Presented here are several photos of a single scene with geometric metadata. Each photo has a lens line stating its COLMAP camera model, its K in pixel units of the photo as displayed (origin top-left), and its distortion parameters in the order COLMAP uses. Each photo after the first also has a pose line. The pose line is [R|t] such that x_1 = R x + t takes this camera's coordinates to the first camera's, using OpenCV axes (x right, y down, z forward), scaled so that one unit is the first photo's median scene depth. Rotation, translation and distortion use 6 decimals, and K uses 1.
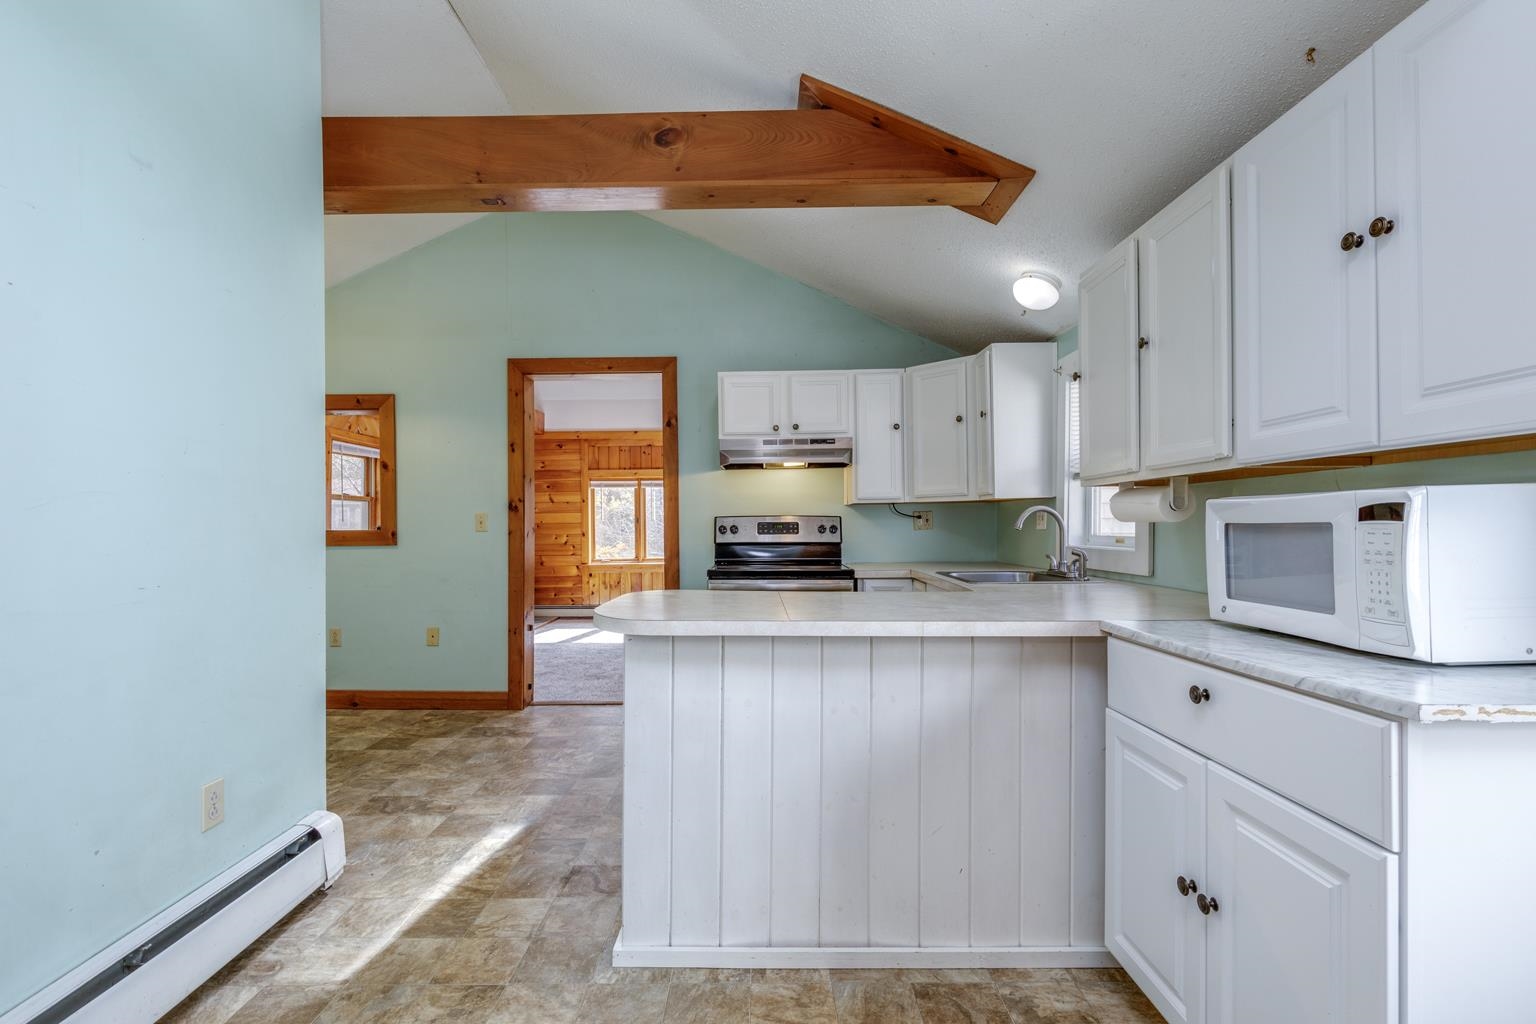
lens RADIAL K [[679.8, 0, 732.4], [0, 679.8, 519.9], [0, 0, 1]] dist [0.010007, -0.002740]
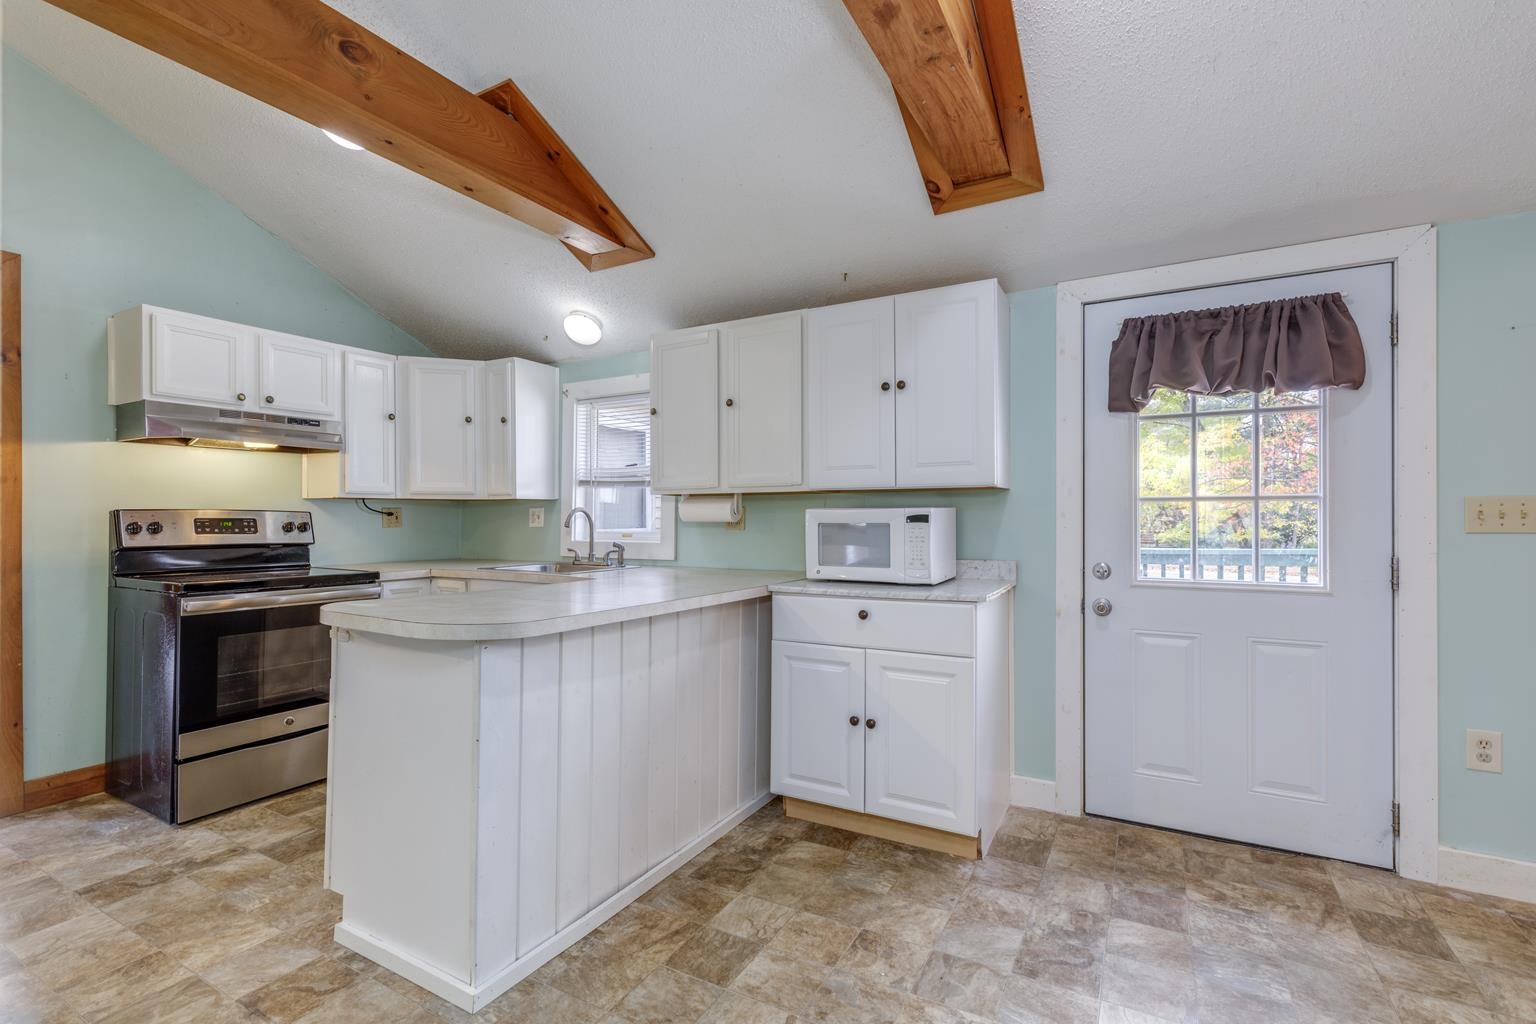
lens RADIAL K [[679.8, 0, 773.9], [0, 679.8, 509.8], [0, 0, 1]] dist [0.010007, -0.002740]
pose [[0.495084, 0.021105, 0.868589, -0.762213], [-0.010398, 0.999777, -0.018366, 0.003812], [-0.868783, 0.000062, 0.495193, 0.207155]]
